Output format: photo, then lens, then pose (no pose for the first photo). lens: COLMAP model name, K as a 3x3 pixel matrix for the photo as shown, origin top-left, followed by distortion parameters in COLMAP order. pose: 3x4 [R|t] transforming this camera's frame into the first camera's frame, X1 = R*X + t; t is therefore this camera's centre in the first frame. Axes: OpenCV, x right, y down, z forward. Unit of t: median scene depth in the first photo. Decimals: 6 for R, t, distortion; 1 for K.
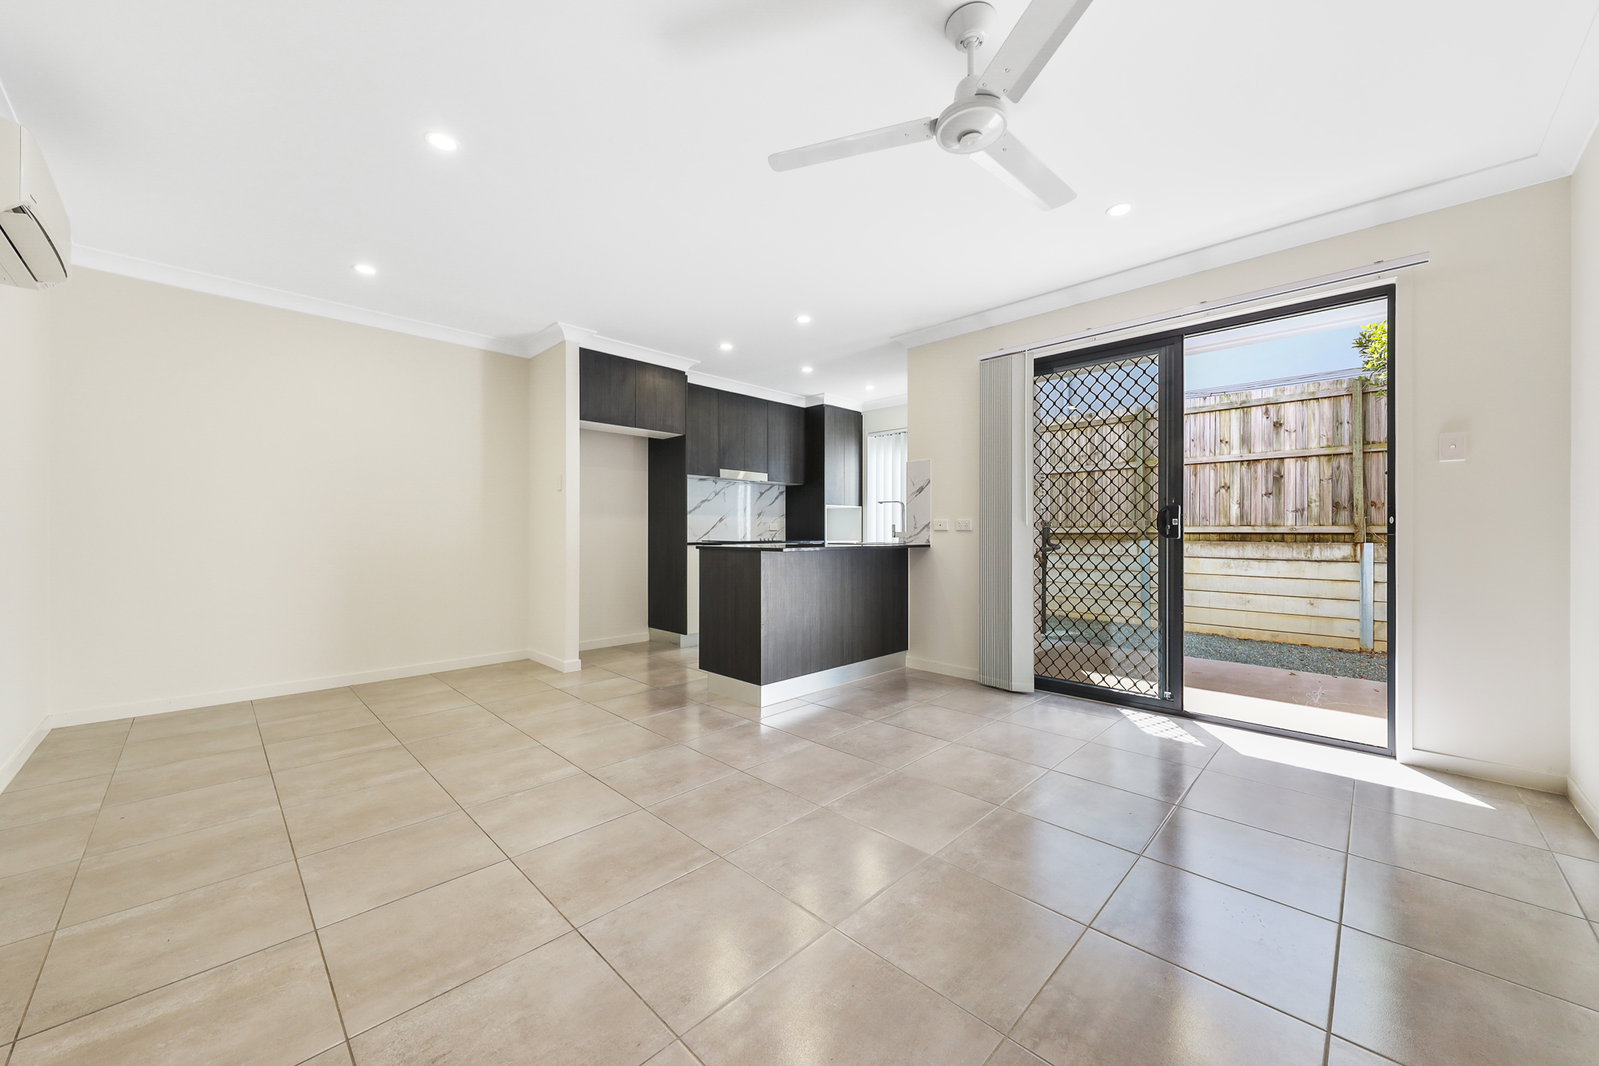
lens RADIAL K [[587.3, 0, 800.3], [0, 587.3, 531.9], [0, 0, 1]] dist [0.000154, -0.000063]
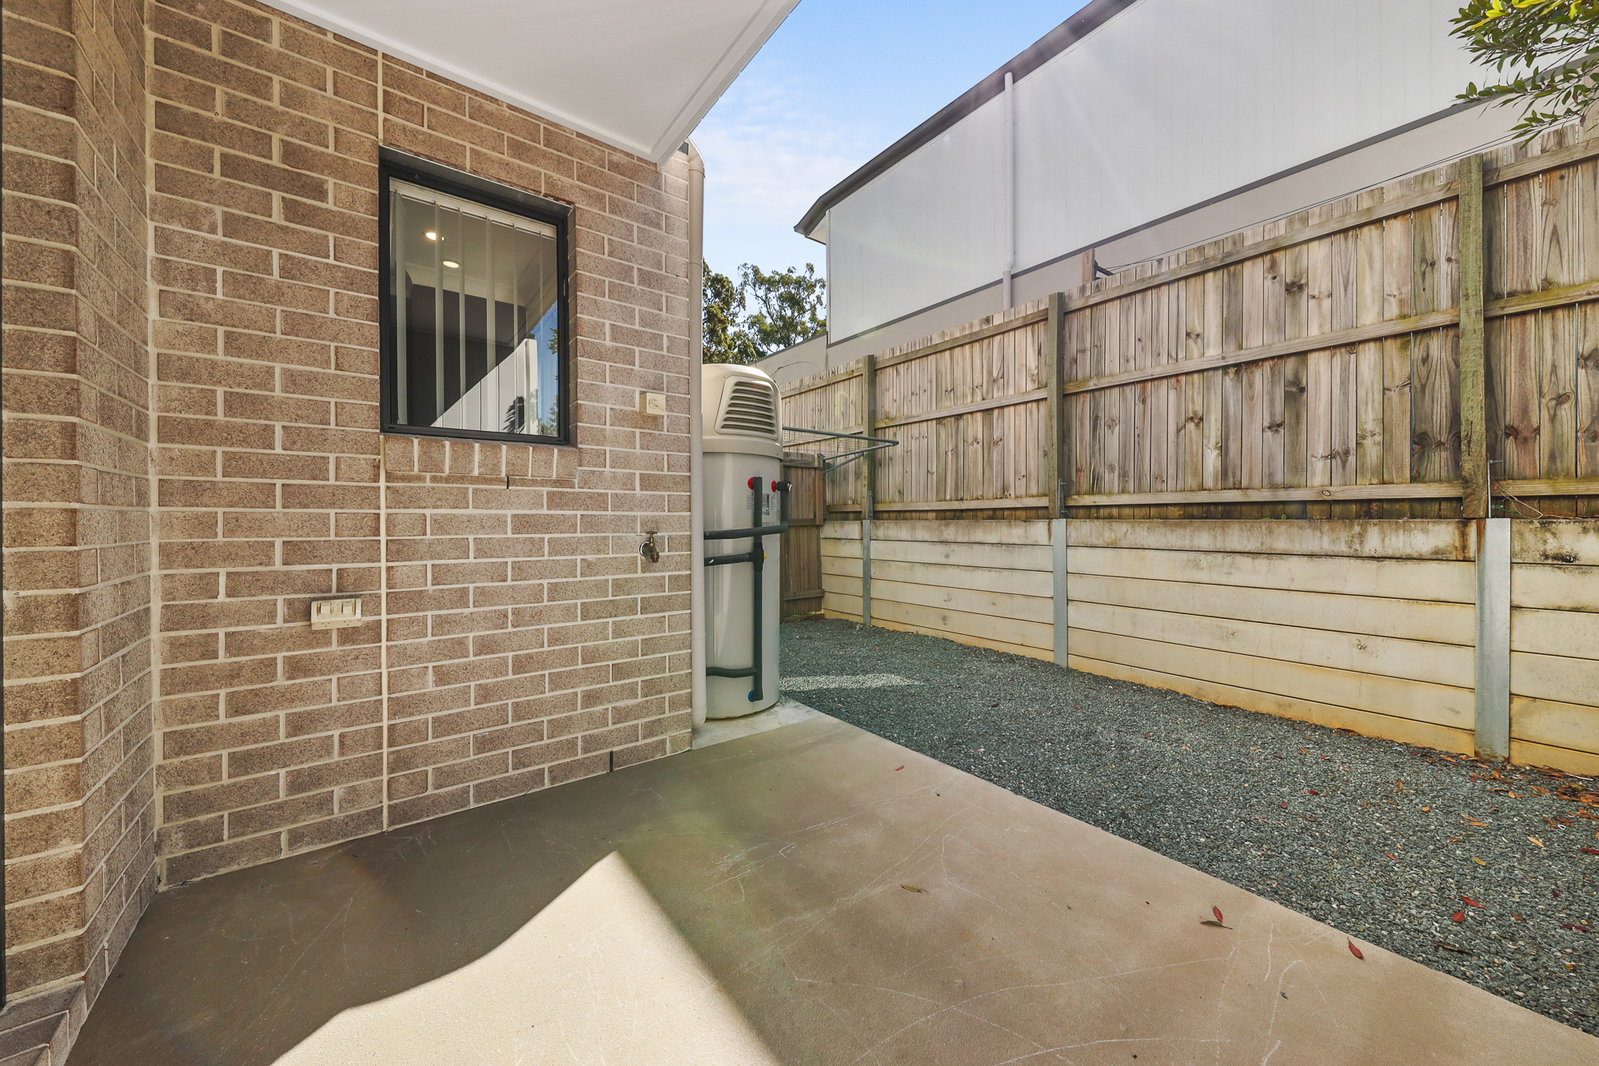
lens RADIAL K [[561.9, 0, 799.9], [0, 561.9, 525.3], [0, 0, 1]] dist [-0.002078, 0.000050]
pose [[0.991151, -0.000651, -0.132740, 0.465874], [0.001194, 0.999991, 0.004016, 0.020309], [0.132737, -0.004139, 0.991143, 0.474817]]
